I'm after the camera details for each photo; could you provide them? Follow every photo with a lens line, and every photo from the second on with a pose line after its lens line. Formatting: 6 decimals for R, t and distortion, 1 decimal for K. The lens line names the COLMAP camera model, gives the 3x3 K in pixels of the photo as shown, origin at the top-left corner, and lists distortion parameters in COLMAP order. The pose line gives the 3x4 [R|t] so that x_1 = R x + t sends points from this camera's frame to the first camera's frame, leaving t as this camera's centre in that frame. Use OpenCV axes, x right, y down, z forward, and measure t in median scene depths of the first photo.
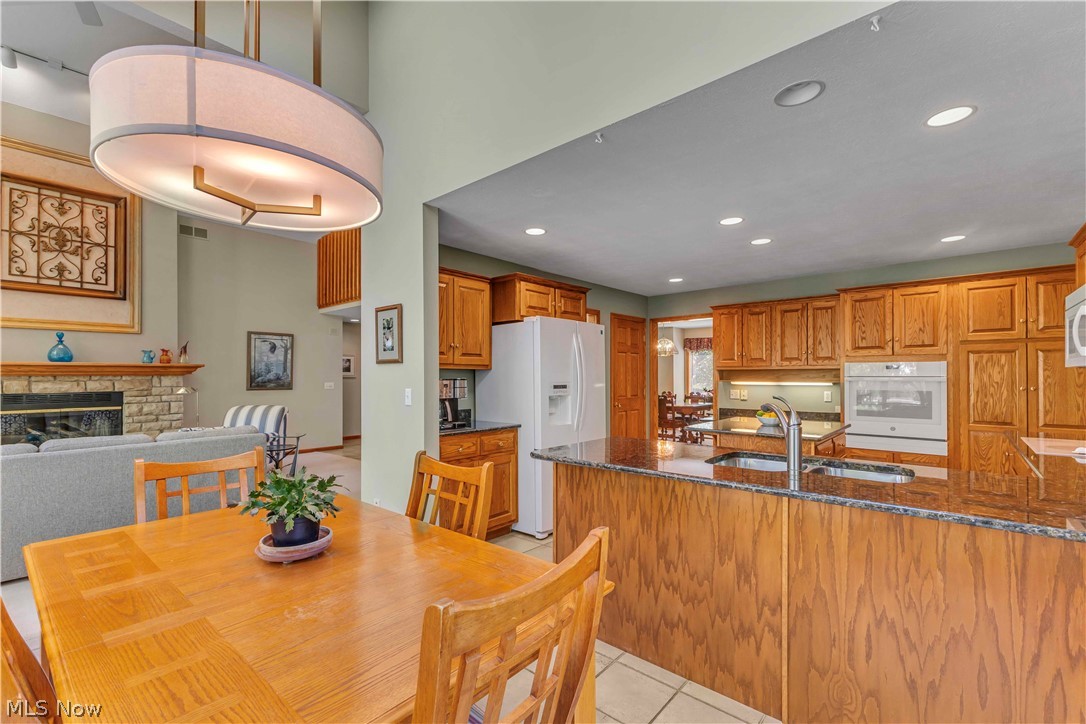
lens RADIAL K [[465.8, 0, 543.7], [0, 465.8, 375.9], [0, 0, 1]] dist [0.001118, 0.000053]
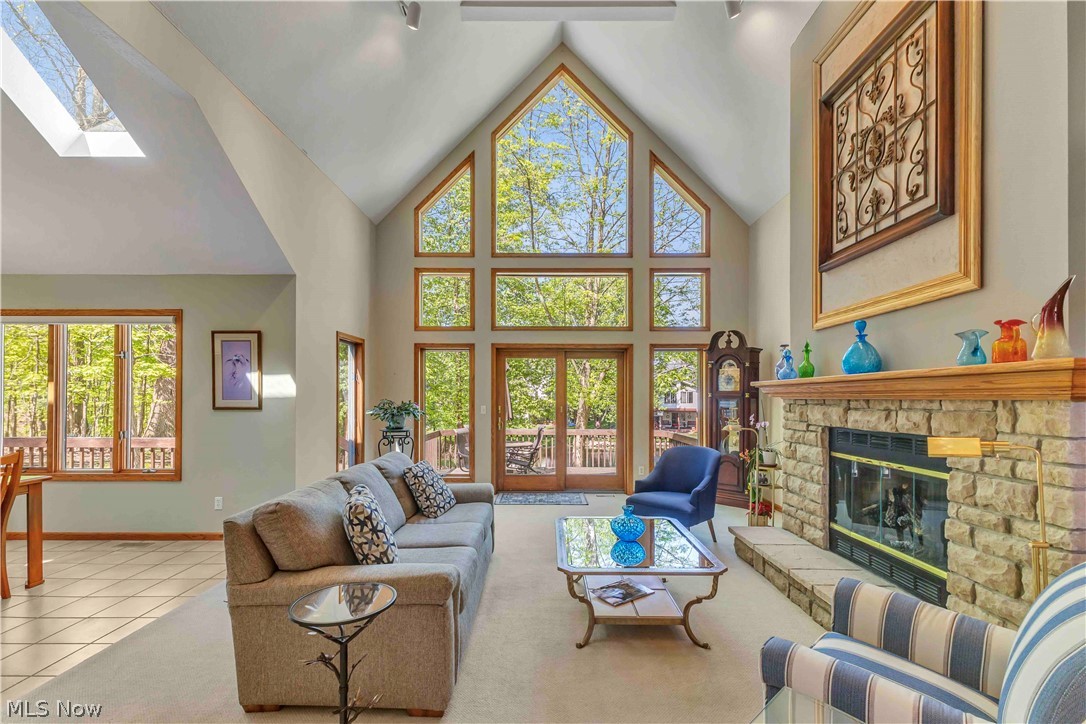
lens RADIAL K [[476.1, 0, 542.4], [0, 476.1, 397.4], [0, 0, 1]] dist [0.001709, -0.000029]
pose [[-0.759517, 0.002056, -0.650484, -0.387855], [0.003567, 0.999993, -0.001003, -0.003992], [0.650477, -0.003082, -0.759519, 1.181870]]
